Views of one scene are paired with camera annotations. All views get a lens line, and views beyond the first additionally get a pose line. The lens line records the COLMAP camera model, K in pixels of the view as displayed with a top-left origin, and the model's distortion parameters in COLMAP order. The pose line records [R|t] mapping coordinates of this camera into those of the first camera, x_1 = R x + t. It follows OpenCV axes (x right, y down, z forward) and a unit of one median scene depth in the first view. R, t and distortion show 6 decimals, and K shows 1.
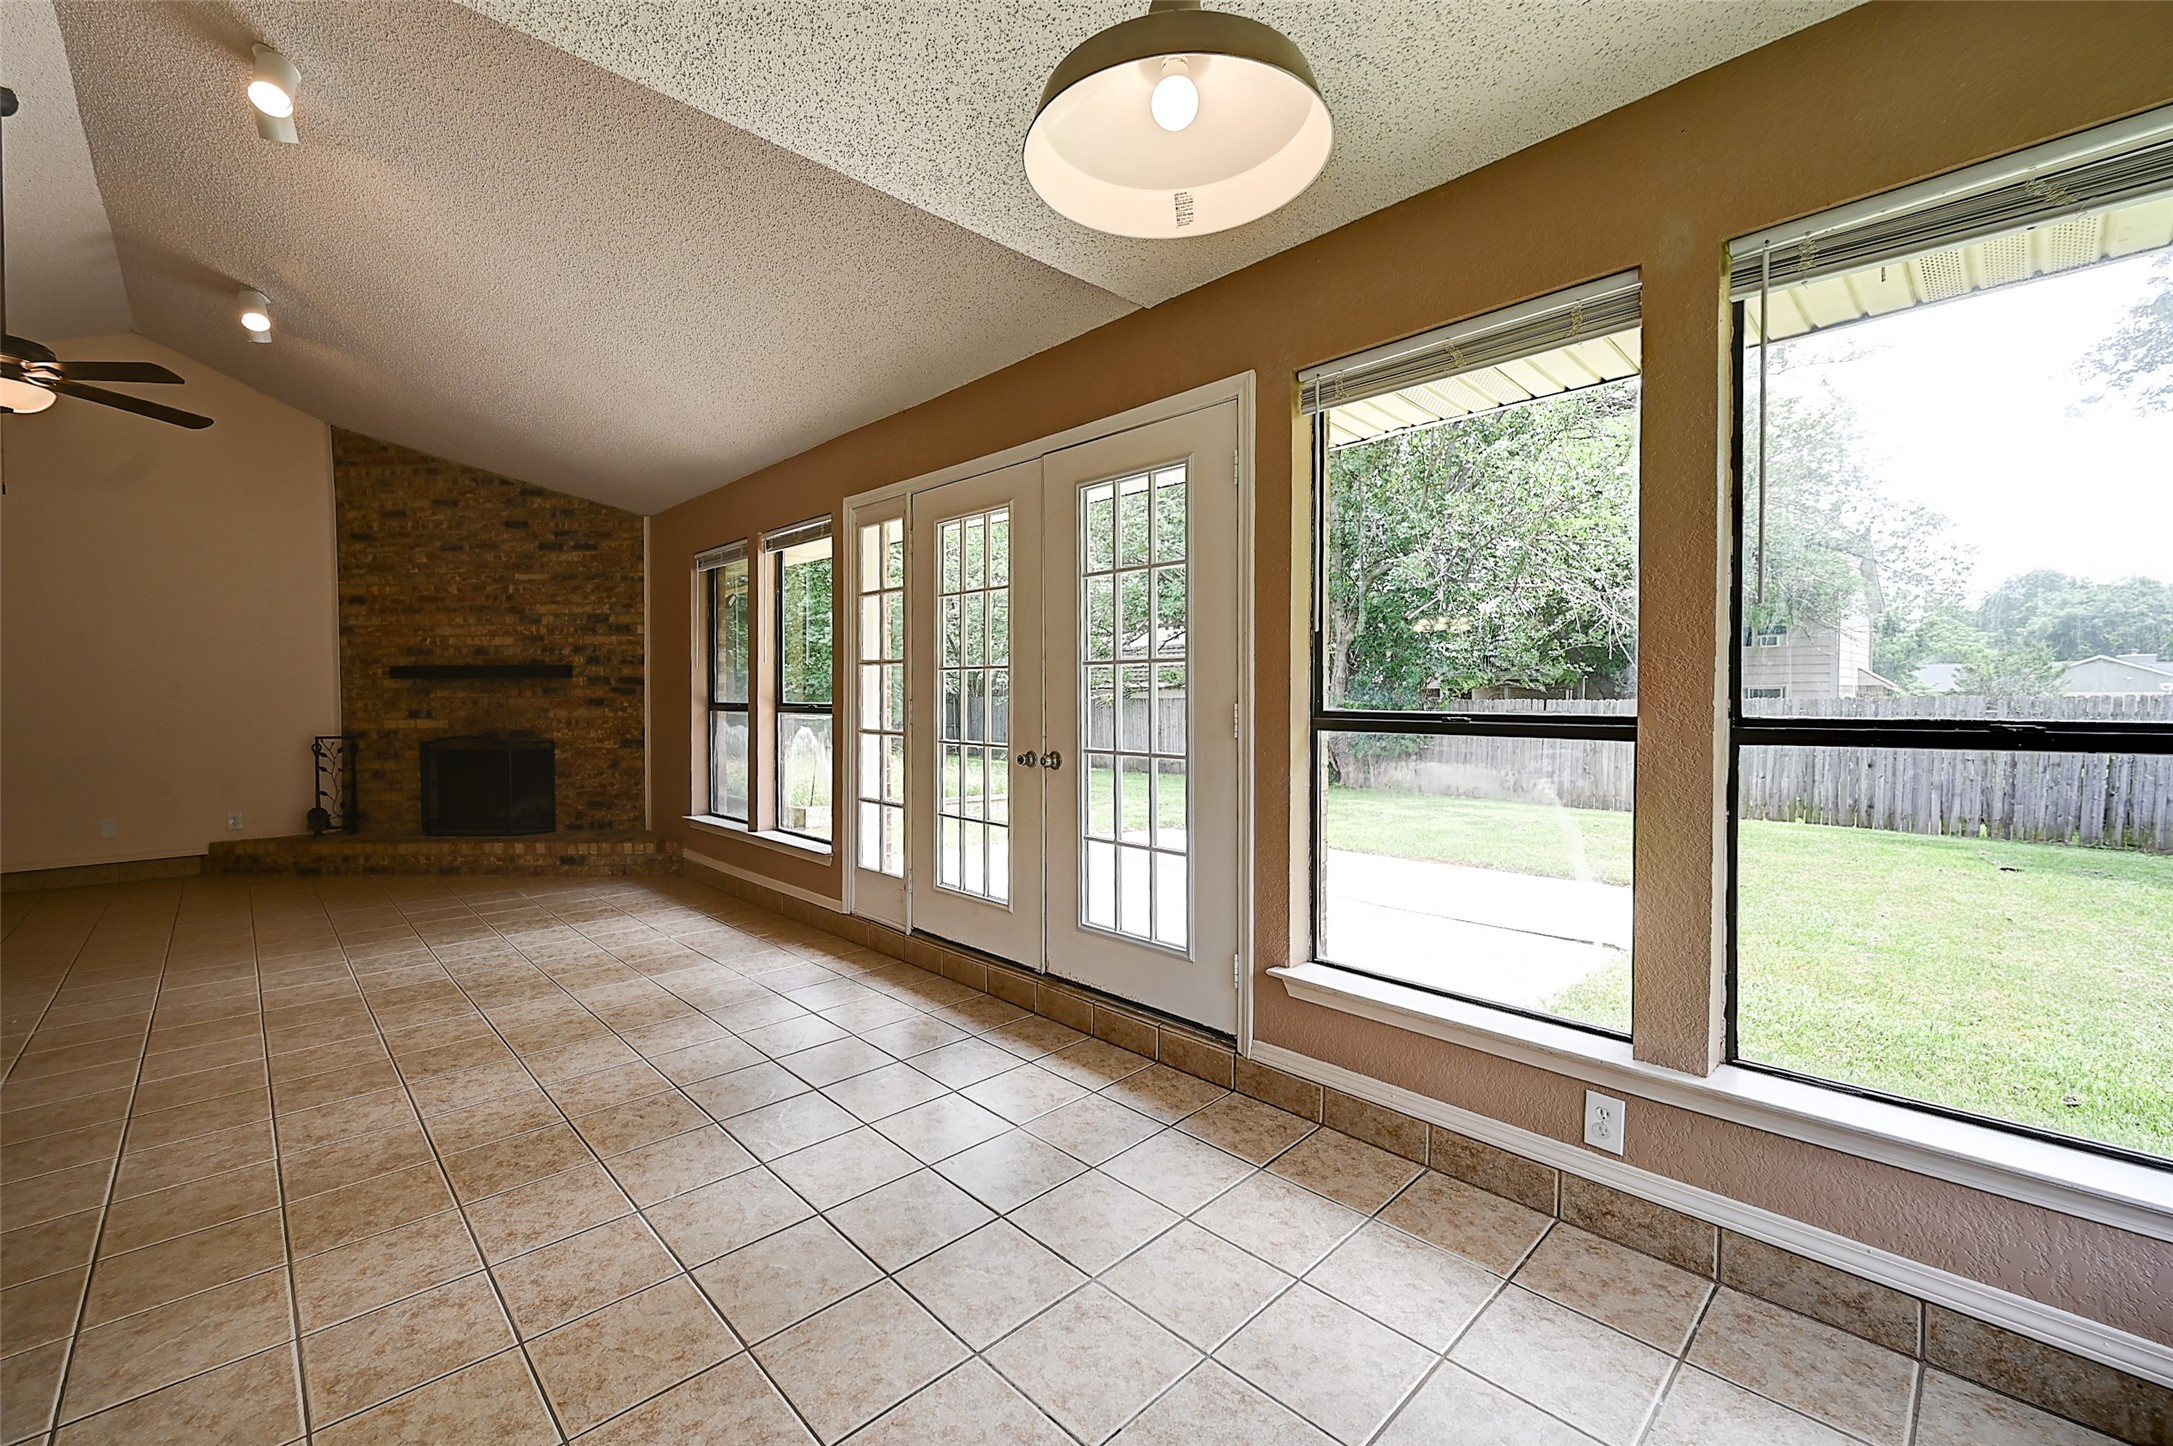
lens RADIAL K [[890.8, 0, 1086.5], [0, 890.8, 723.0], [0, 0, 1]] dist [0.000544, 0.000048]
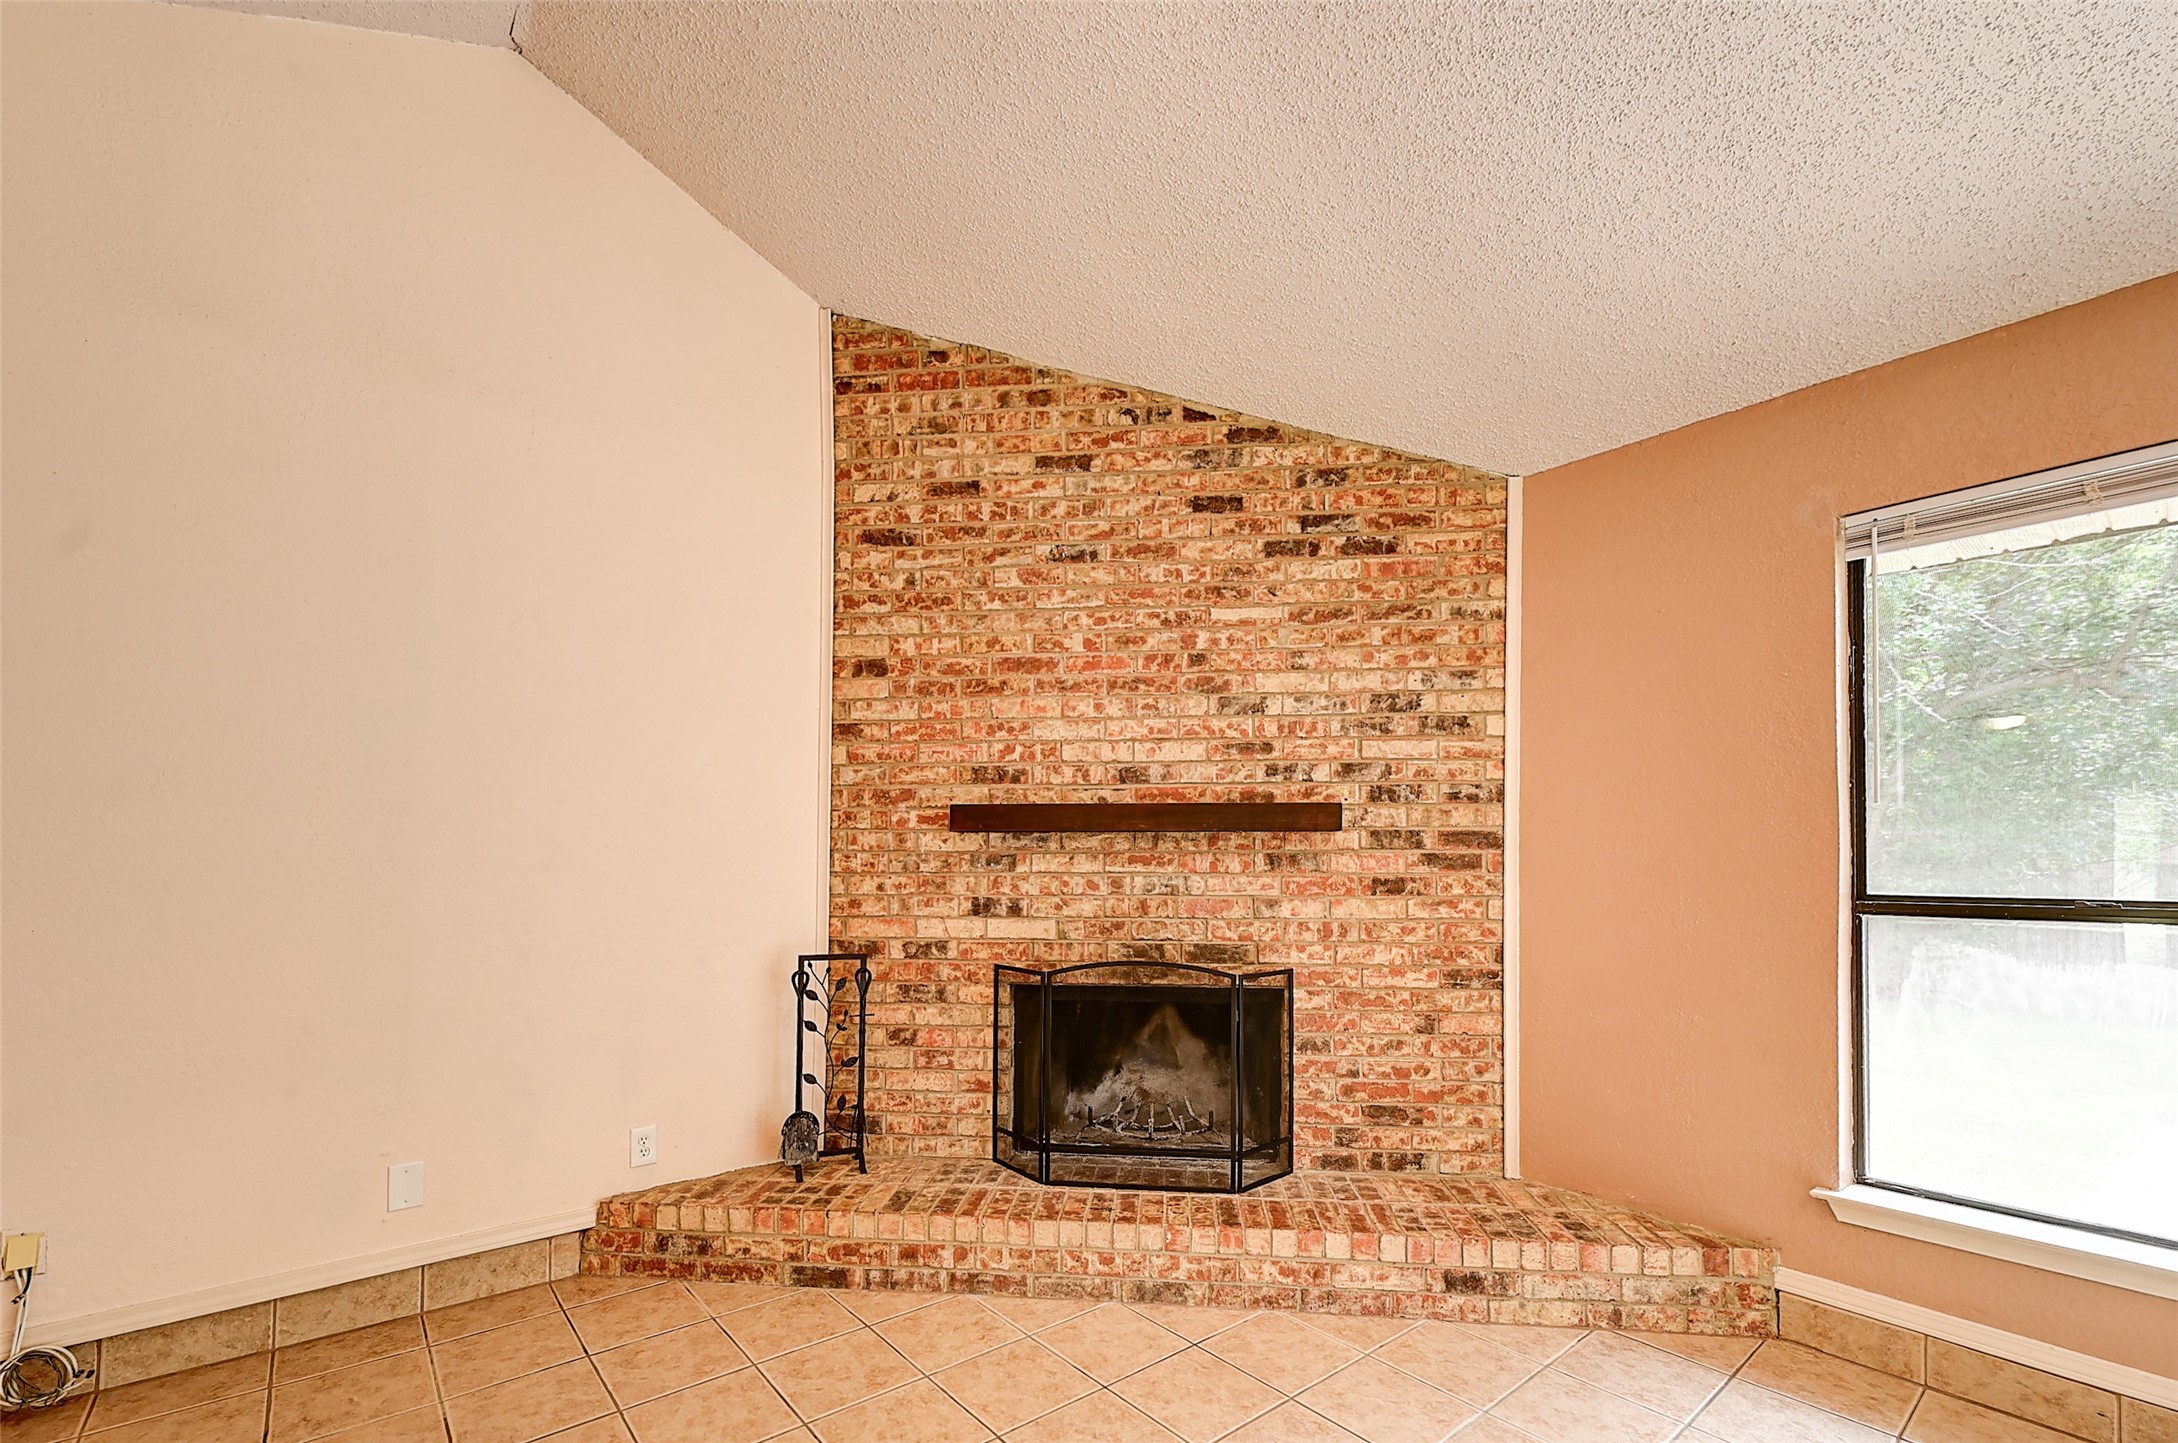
lens RADIAL K [[909.3, 0, 1091.0], [0, 909.3, 851.6], [0, 0, 1]] dist [-0.000059, -0.000003]
pose [[0.997539, 0.007186, -0.069743, -0.668446], [-0.010472, 0.998846, -0.046863, -0.017554], [0.069326, 0.047478, 0.996464, 0.527570]]
